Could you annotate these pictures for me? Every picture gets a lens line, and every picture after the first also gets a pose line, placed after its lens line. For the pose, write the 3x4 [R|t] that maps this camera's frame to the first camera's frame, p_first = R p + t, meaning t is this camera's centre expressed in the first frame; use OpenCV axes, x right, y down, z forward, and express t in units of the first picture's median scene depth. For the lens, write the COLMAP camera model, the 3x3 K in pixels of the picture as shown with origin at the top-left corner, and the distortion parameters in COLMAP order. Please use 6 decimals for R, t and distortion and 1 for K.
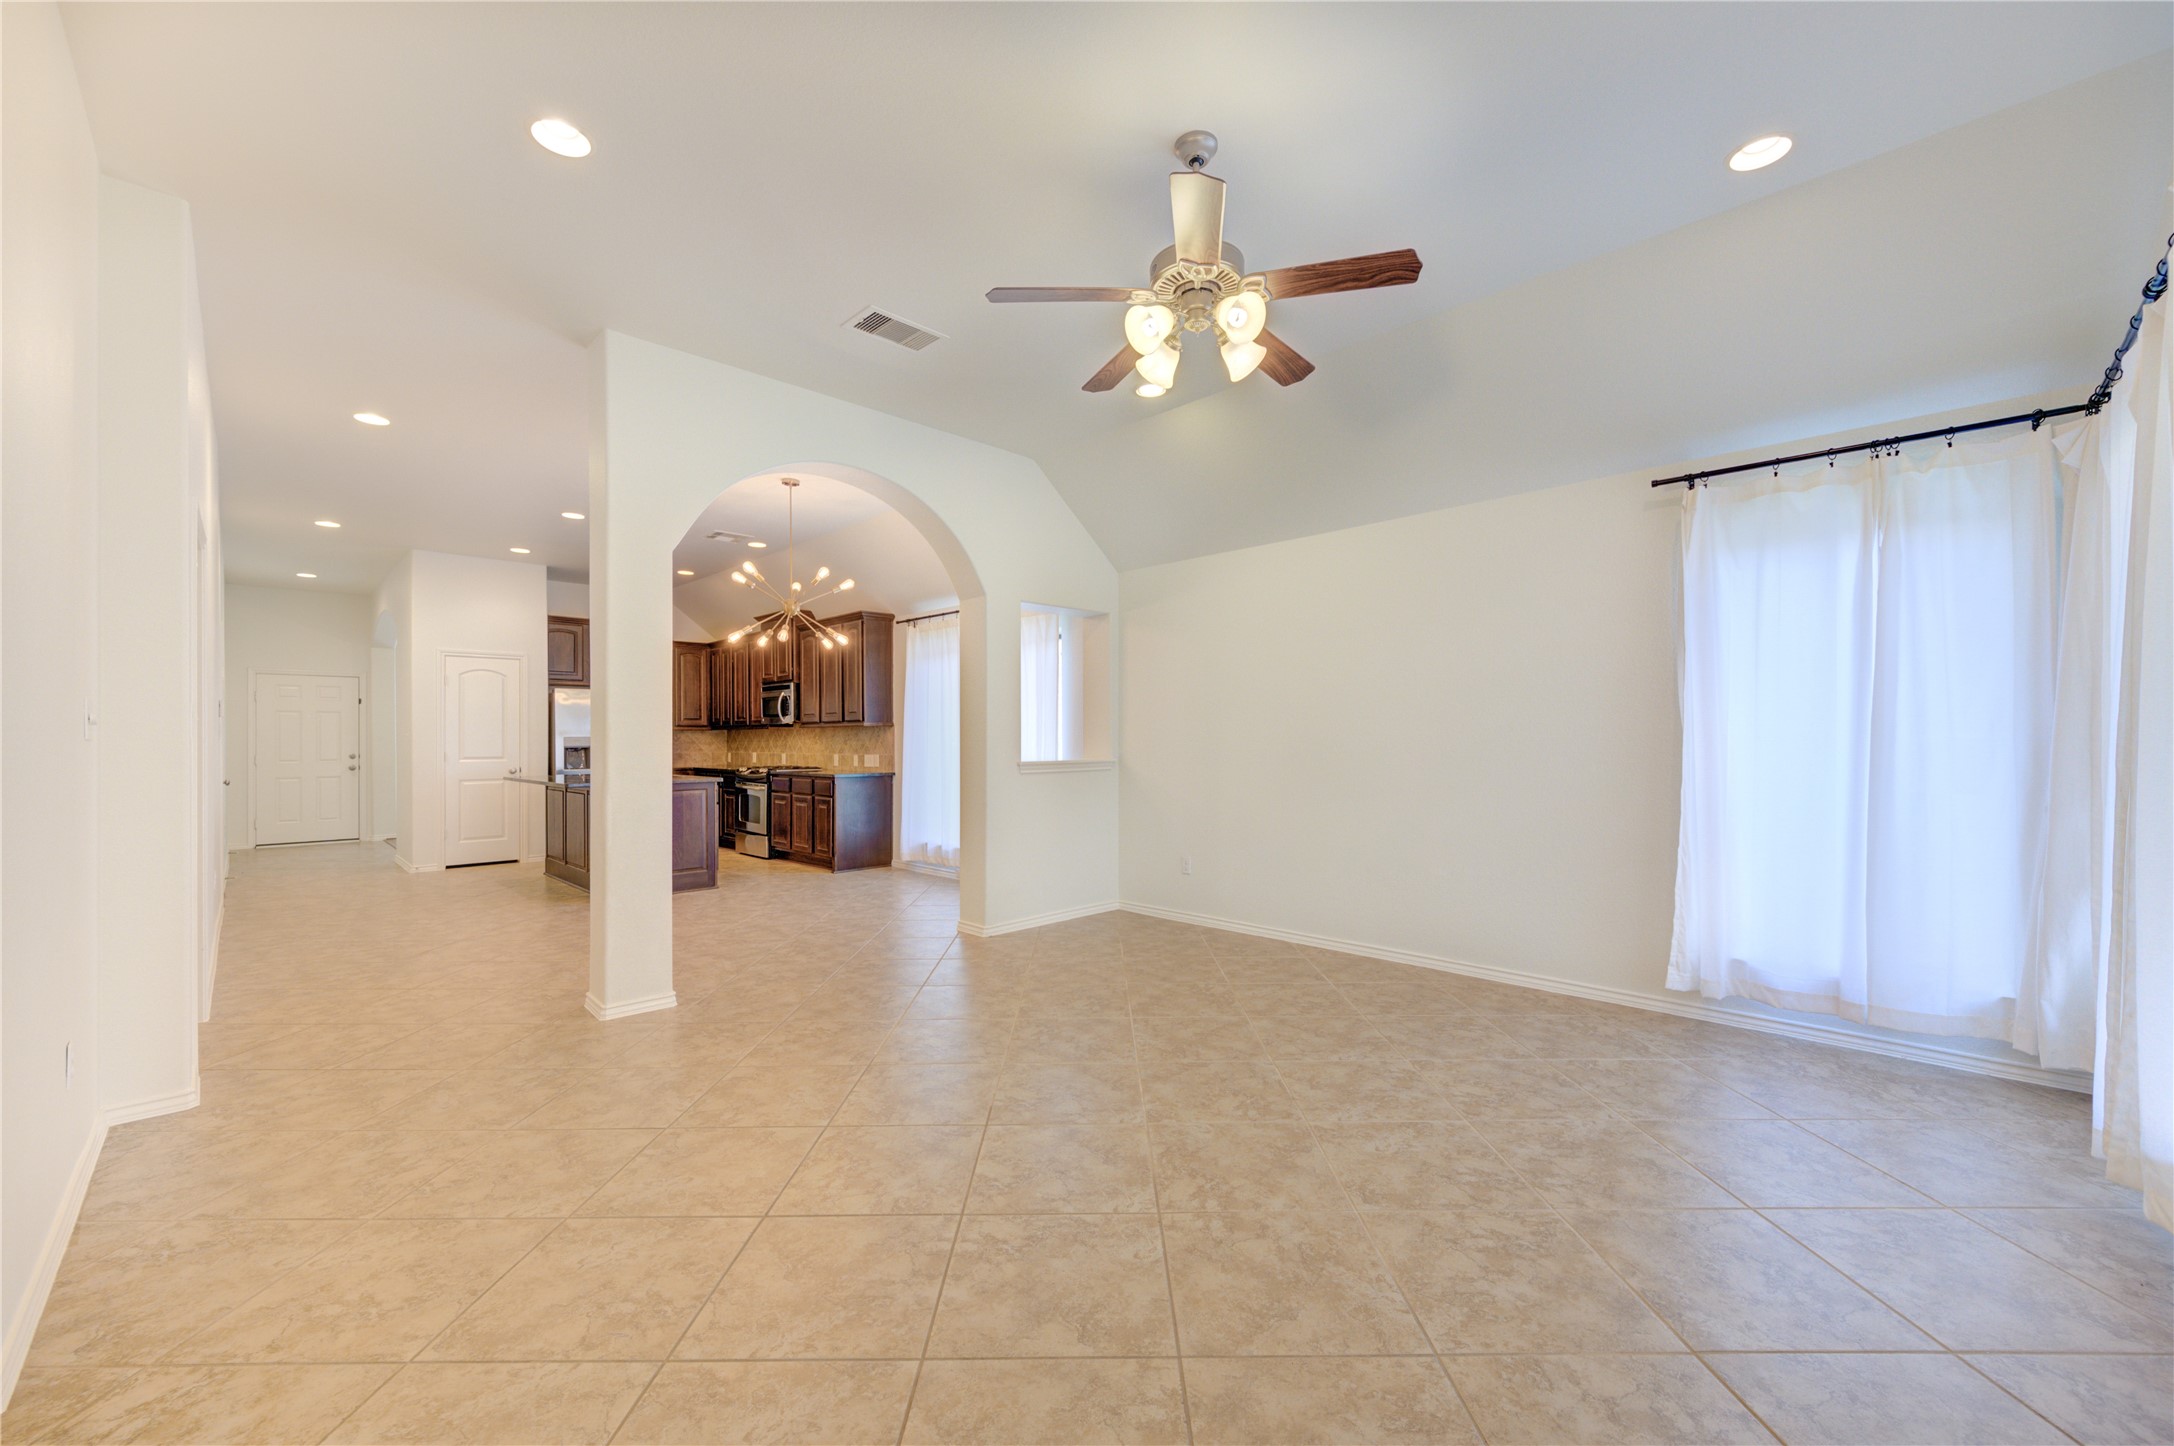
lens RADIAL K [[846.4, 0, 1099.8], [0, 846.4, 735.3], [0, 0, 1]] dist [0.000082, -0.000177]
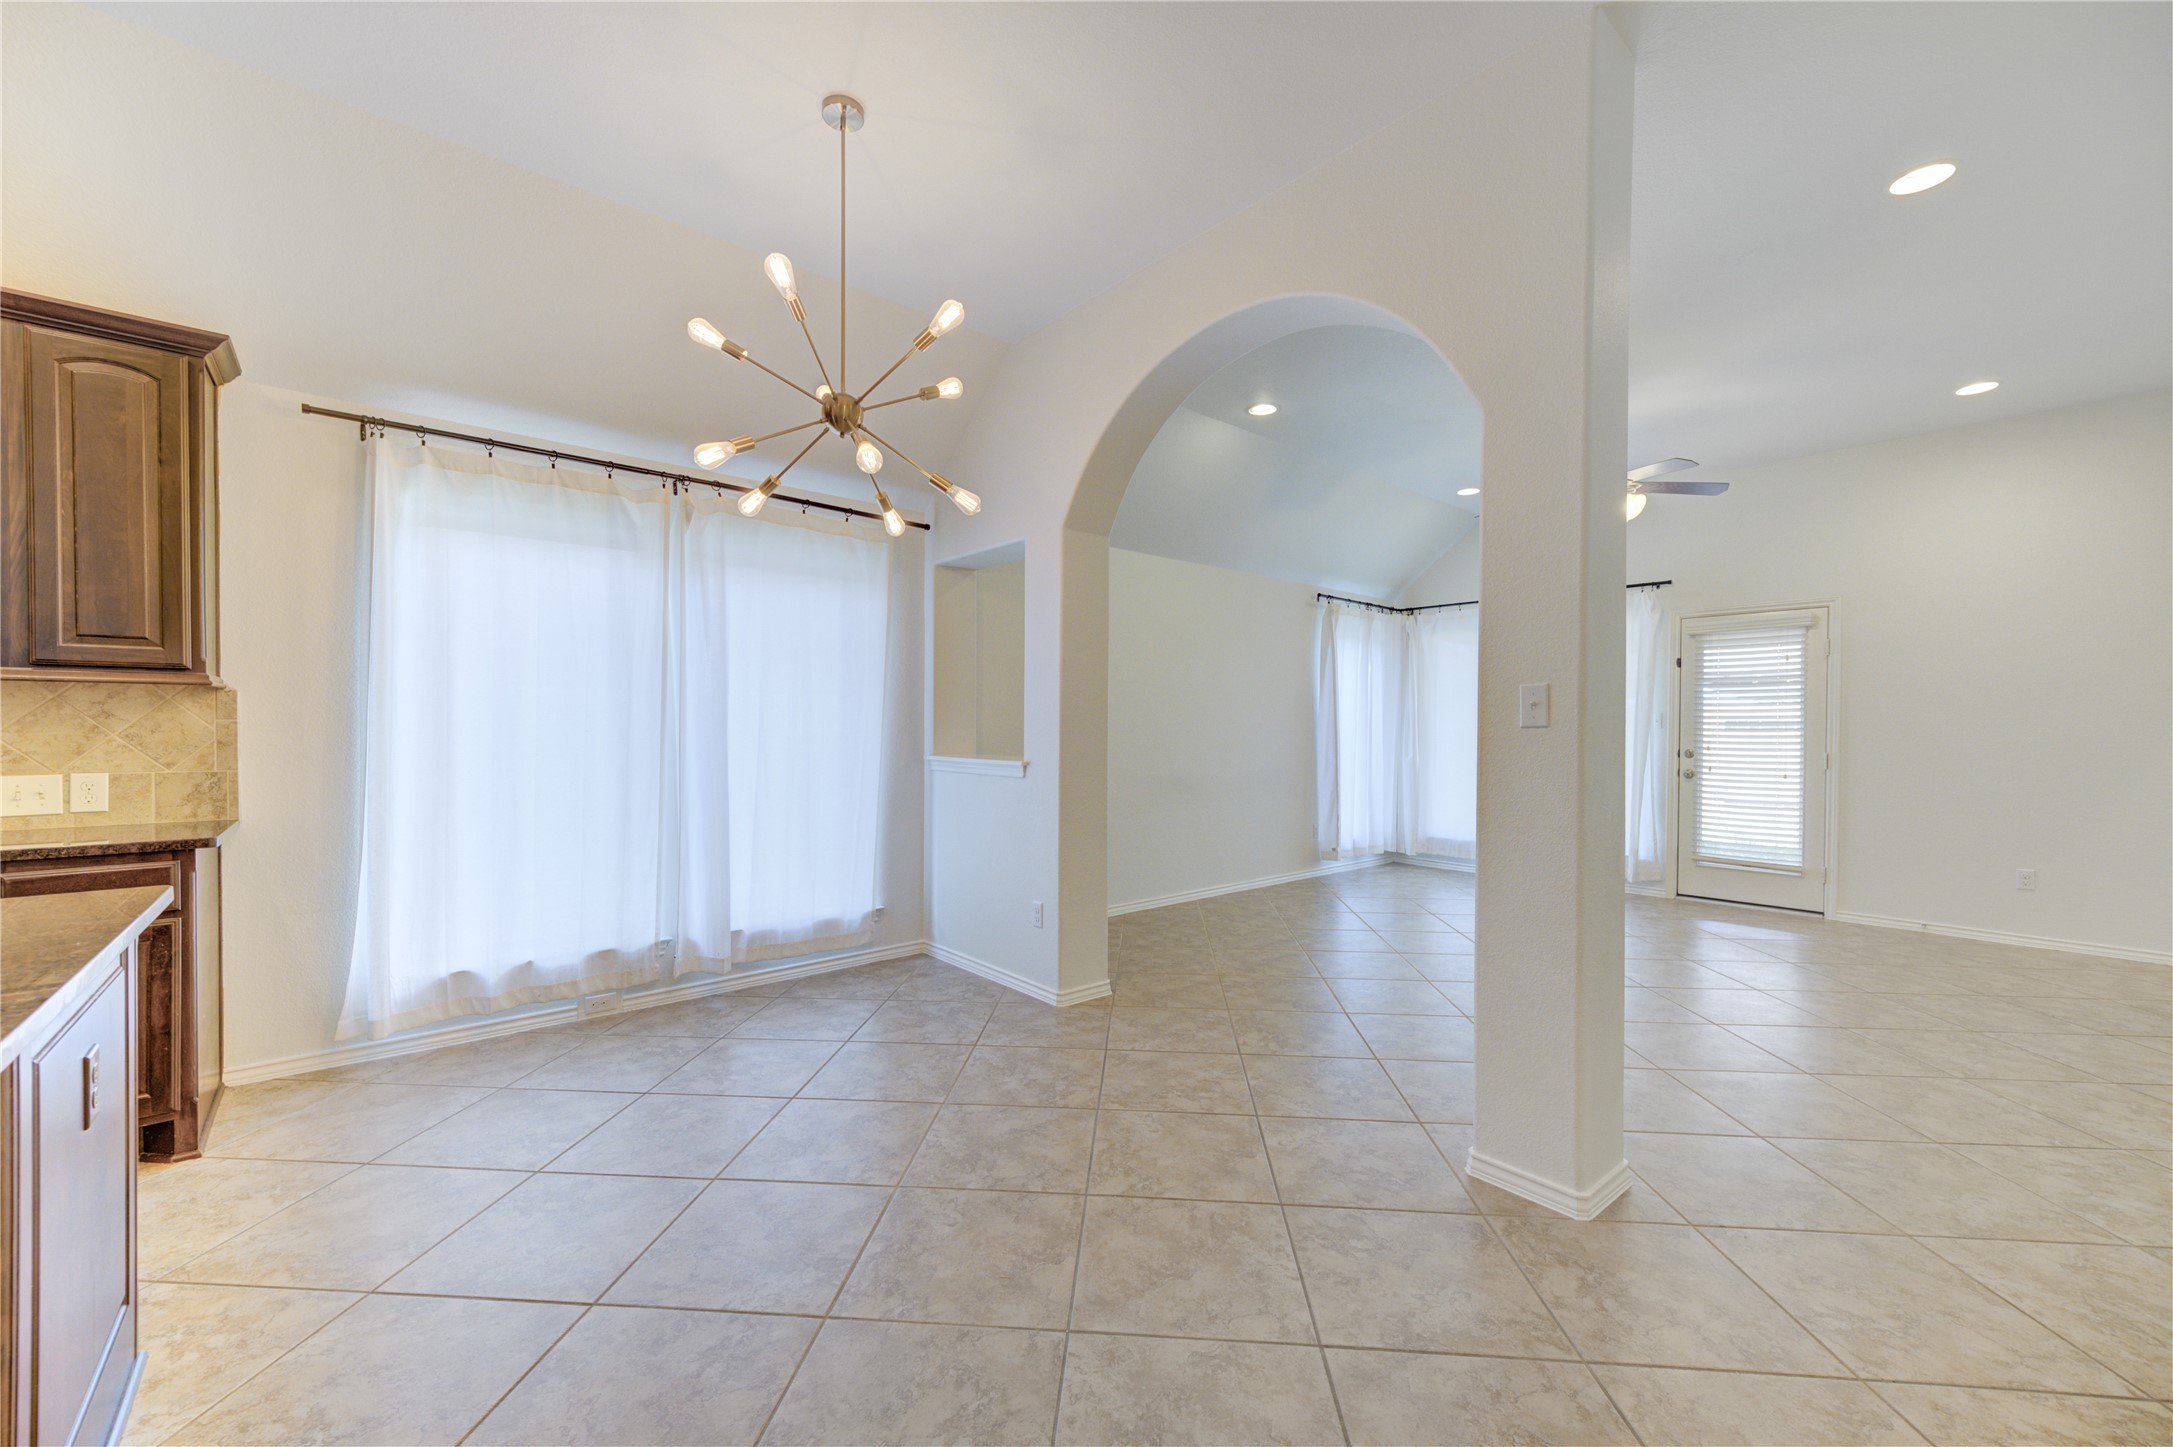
lens RADIAL K [[851.3, 0, 1080.6], [0, 851.3, 734.5], [0, 0, 1]] dist [0.000865, 0.000169]
pose [[0.082726, -0.004213, 0.996563, -0.578588], [-0.008130, 0.999955, 0.004903, 0.003883], [-0.996539, -0.008508, 0.082688, 0.629695]]
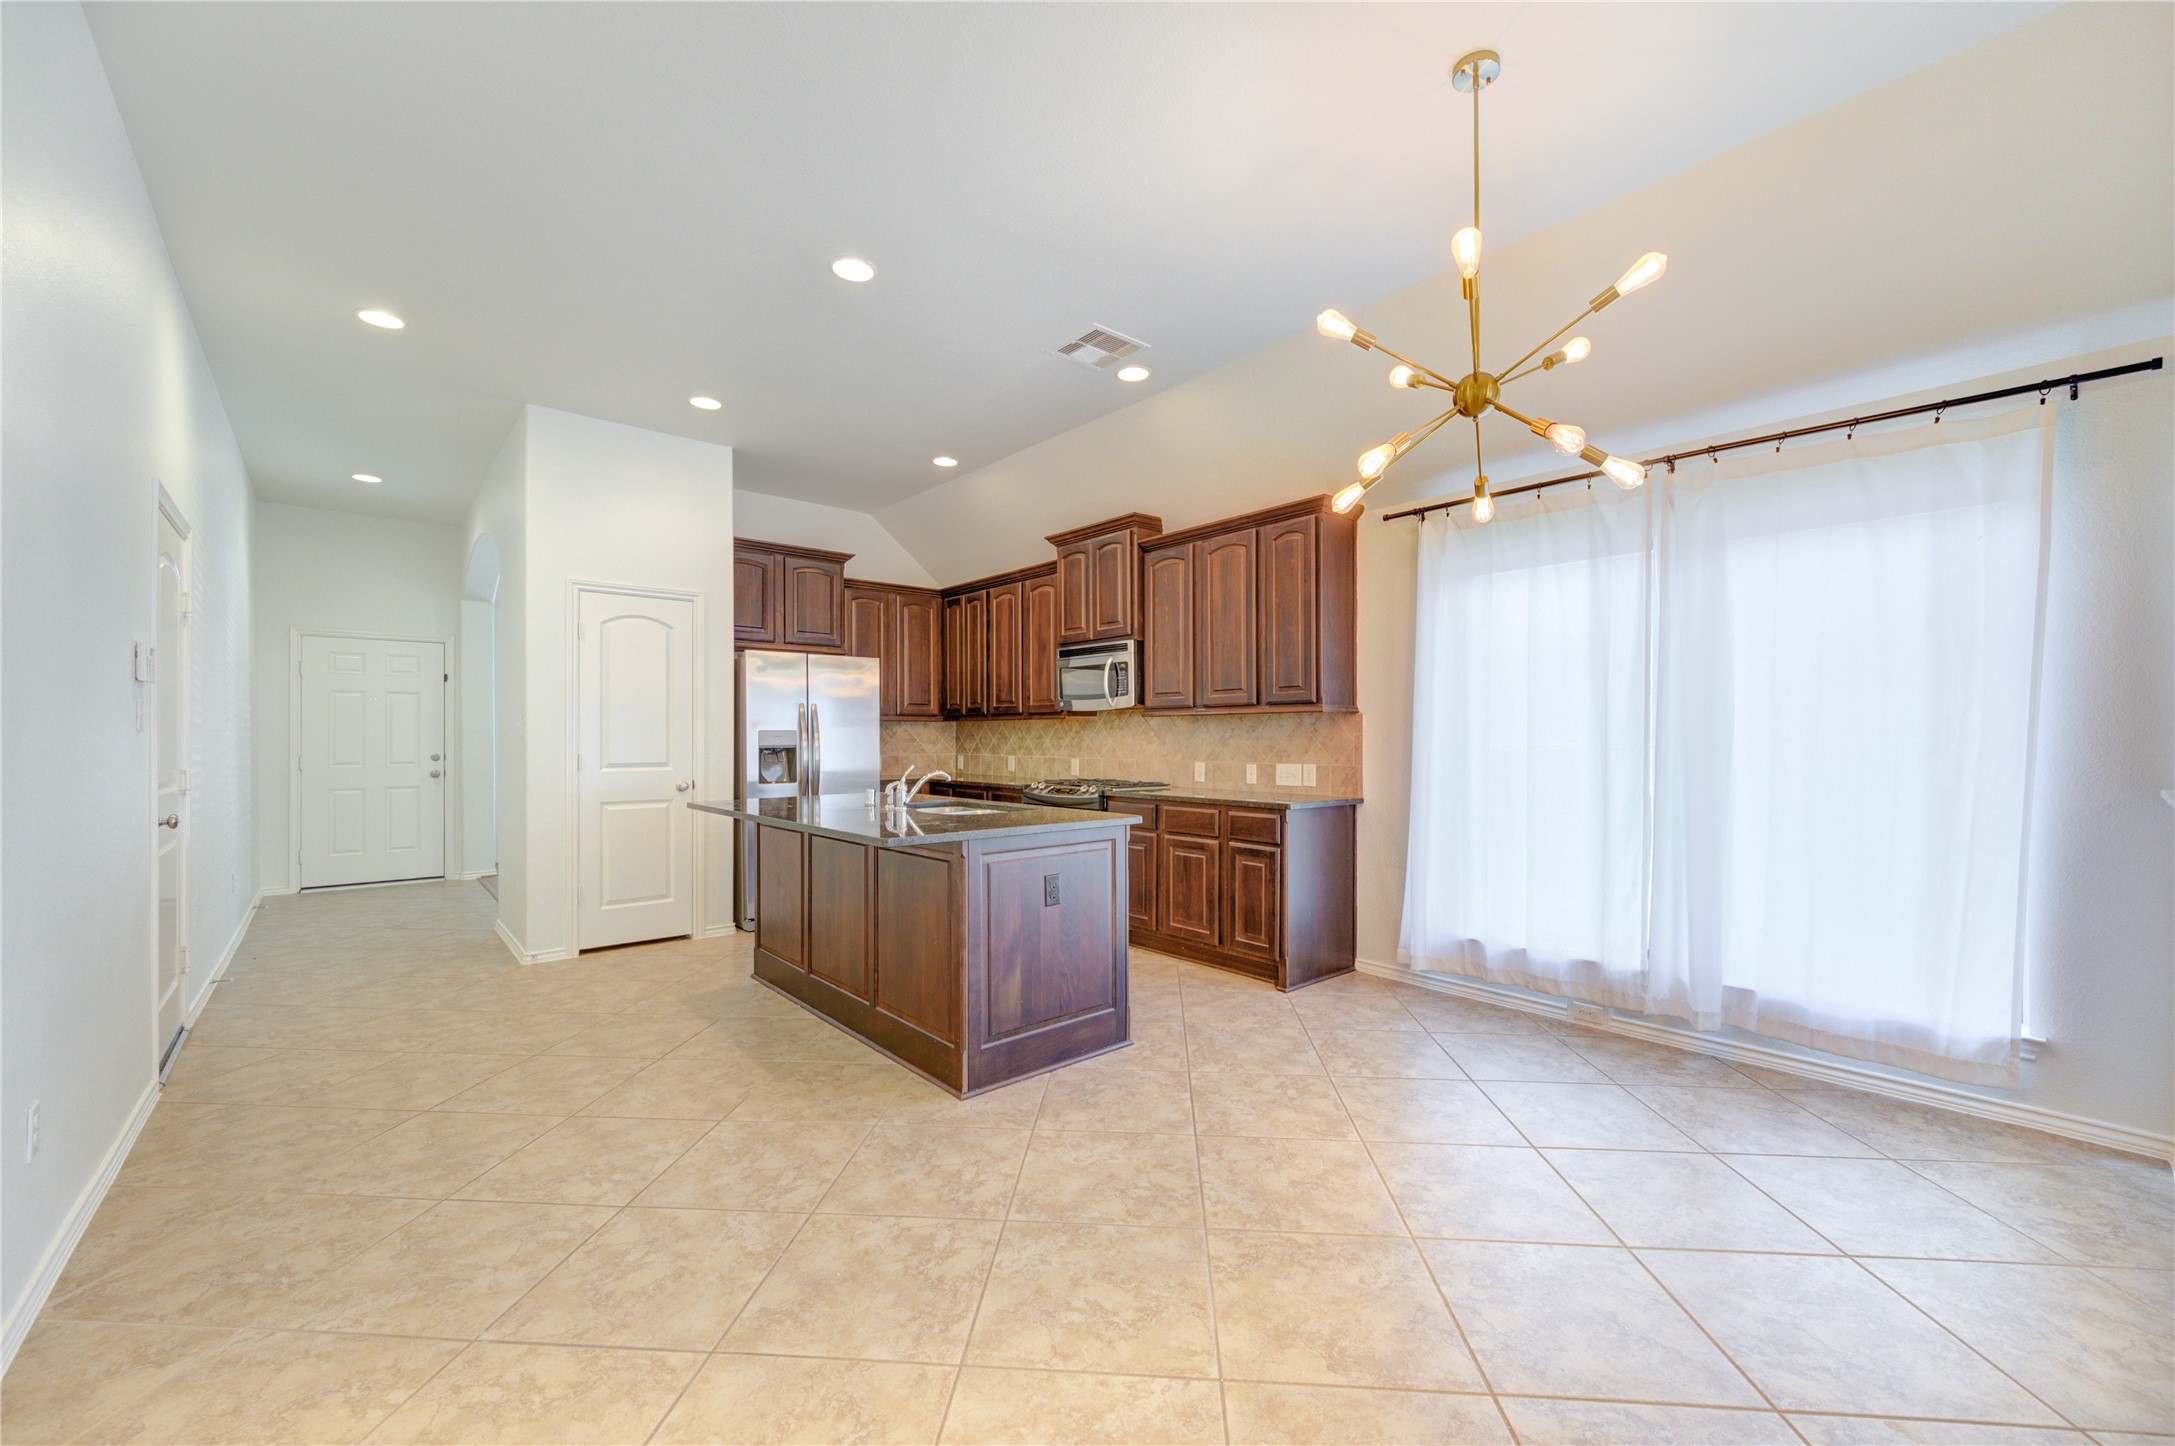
lens RADIAL K [[852.1, 0, 1081.6], [0, 852.1, 734.0], [0, 0, 1]] dist [0.000865, 0.000169]
pose [[0.996605, 0.004218, -0.082224, -0.384030], [-0.003954, 0.999986, 0.003373, 0.001791], [0.082237, -0.003037, 0.996608, 0.447289]]
